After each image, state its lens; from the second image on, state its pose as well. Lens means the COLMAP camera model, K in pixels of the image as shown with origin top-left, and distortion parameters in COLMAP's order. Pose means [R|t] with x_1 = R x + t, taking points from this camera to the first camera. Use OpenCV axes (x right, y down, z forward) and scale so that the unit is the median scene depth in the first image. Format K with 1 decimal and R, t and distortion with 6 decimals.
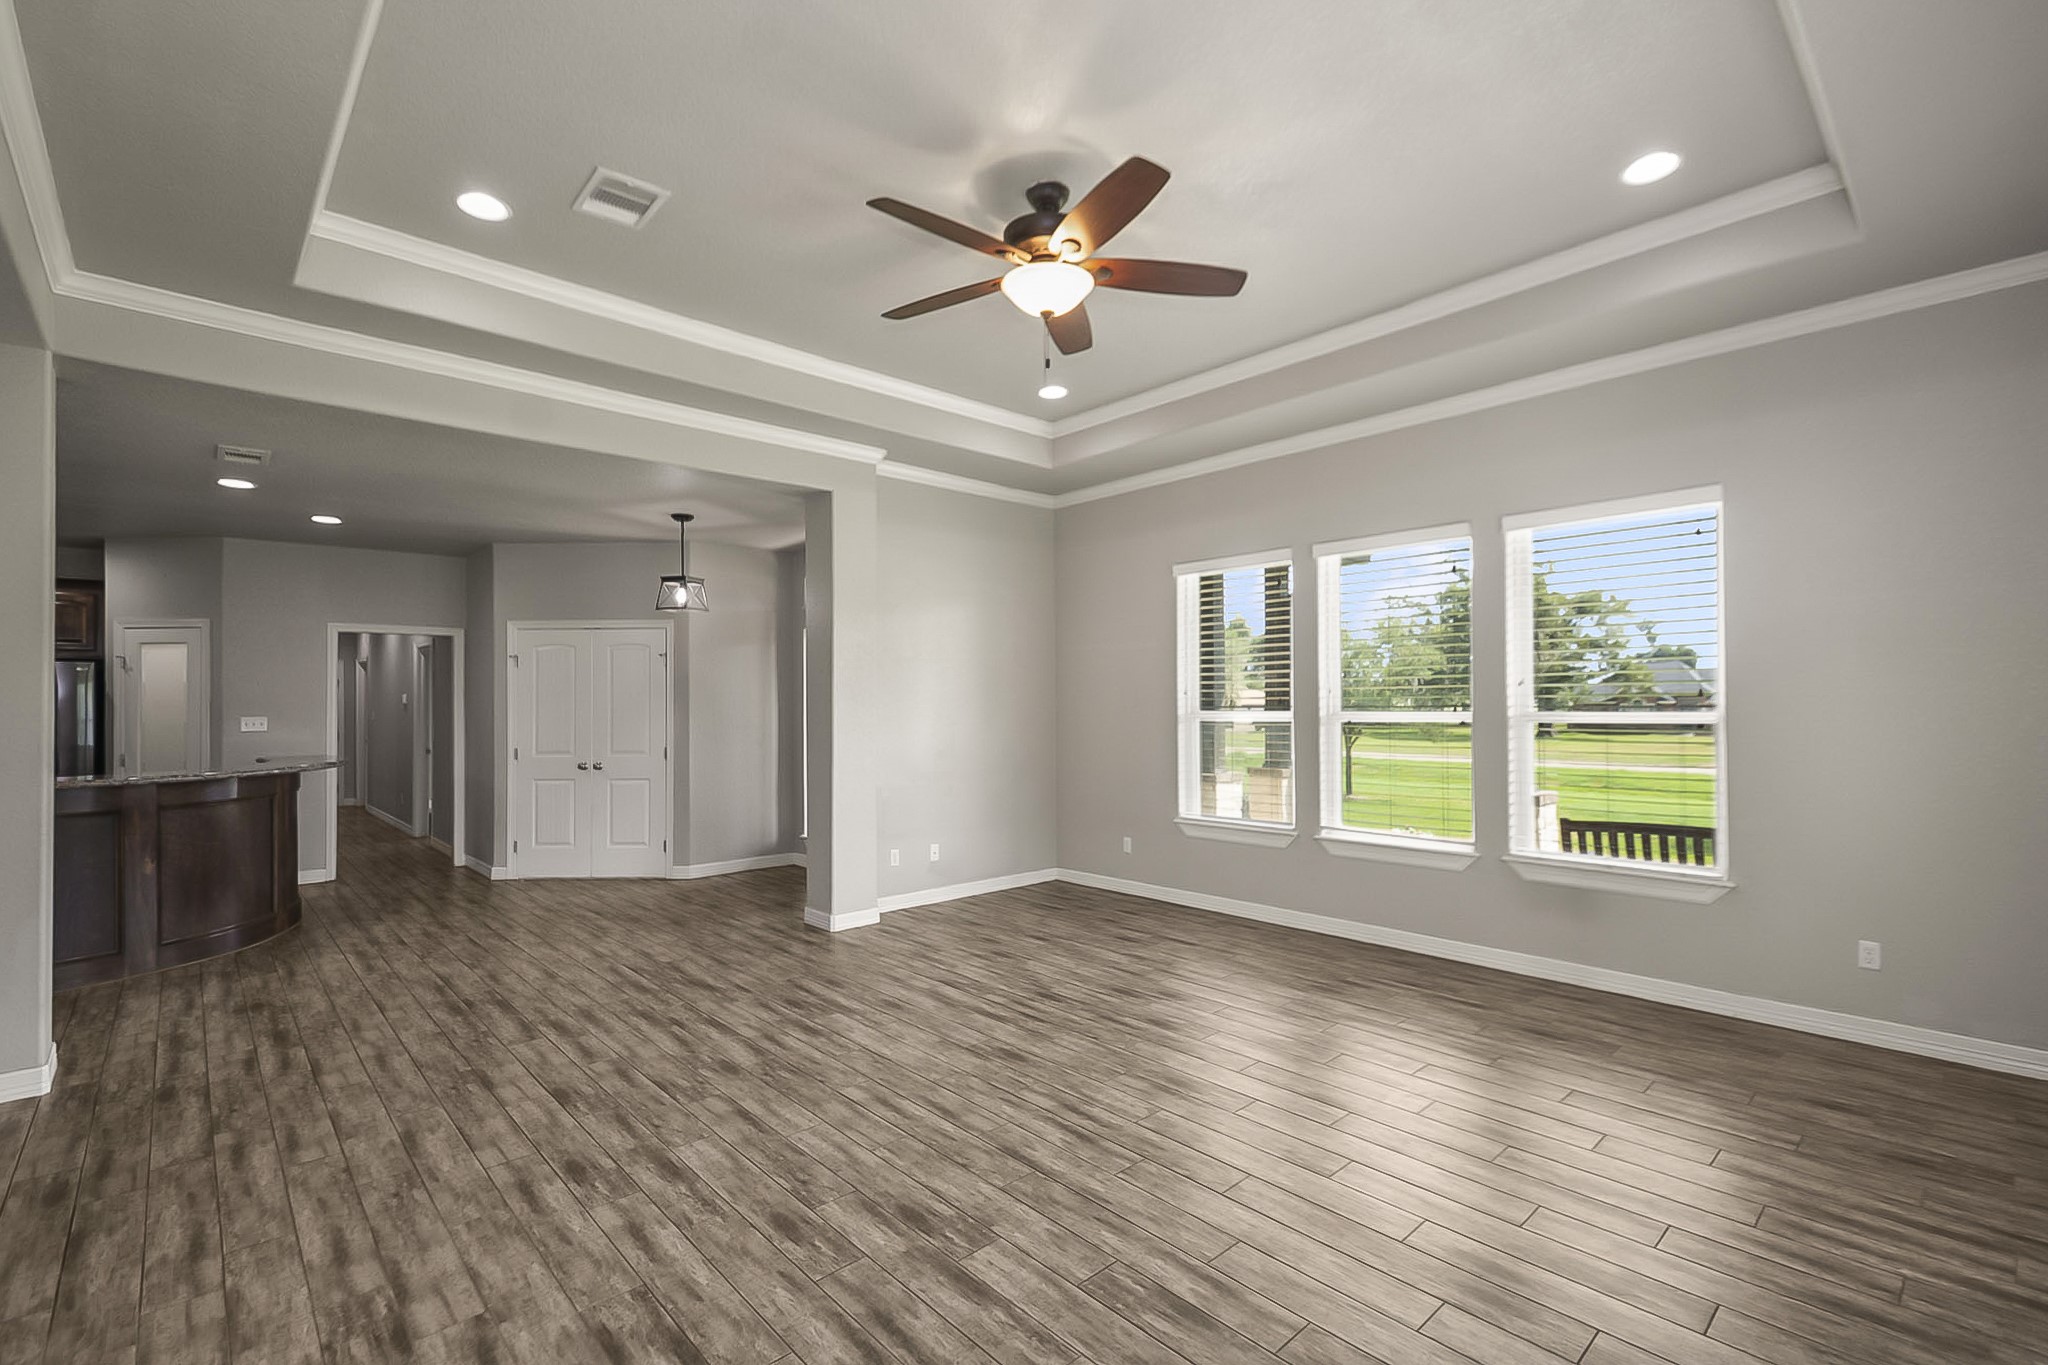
lens RADIAL K [[916.7, 0, 1025.0], [0, 916.7, 692.0], [0, 0, 1]] dist [0.019916, -0.004768]
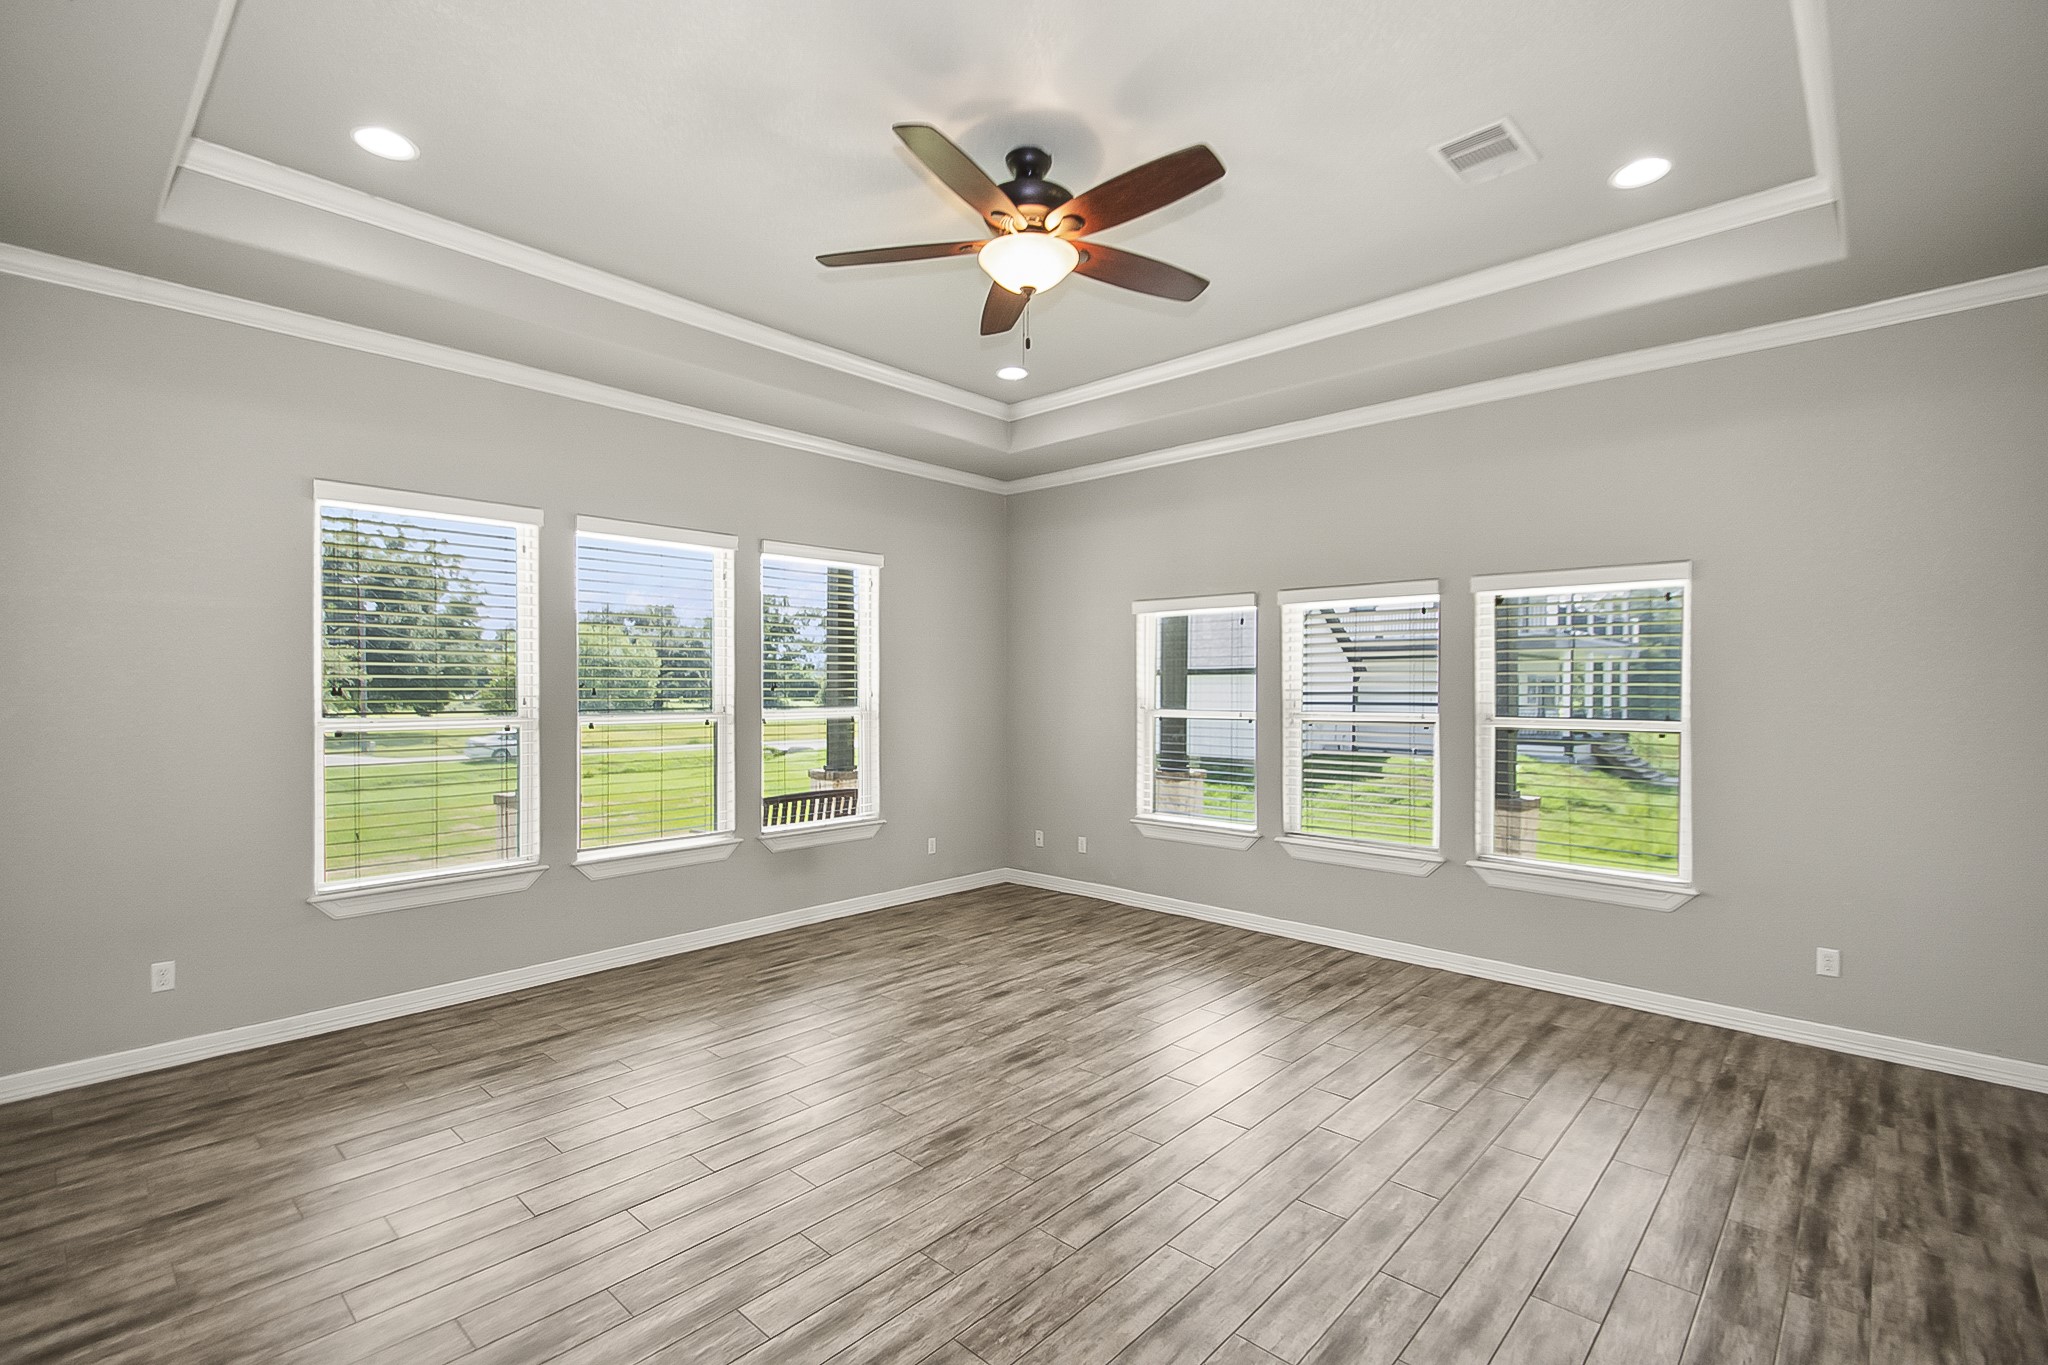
lens RADIAL K [[916.7, 0, 1020.0], [0, 916.7, 694.1], [0, 0, 1]] dist [0.019916, -0.004768]
pose [[-0.081775, -0.000408, 0.996651, -0.835440], [-0.012892, 0.999917, -0.000649, -0.002477], [-0.996567, -0.012902, -0.081773, 1.002962]]
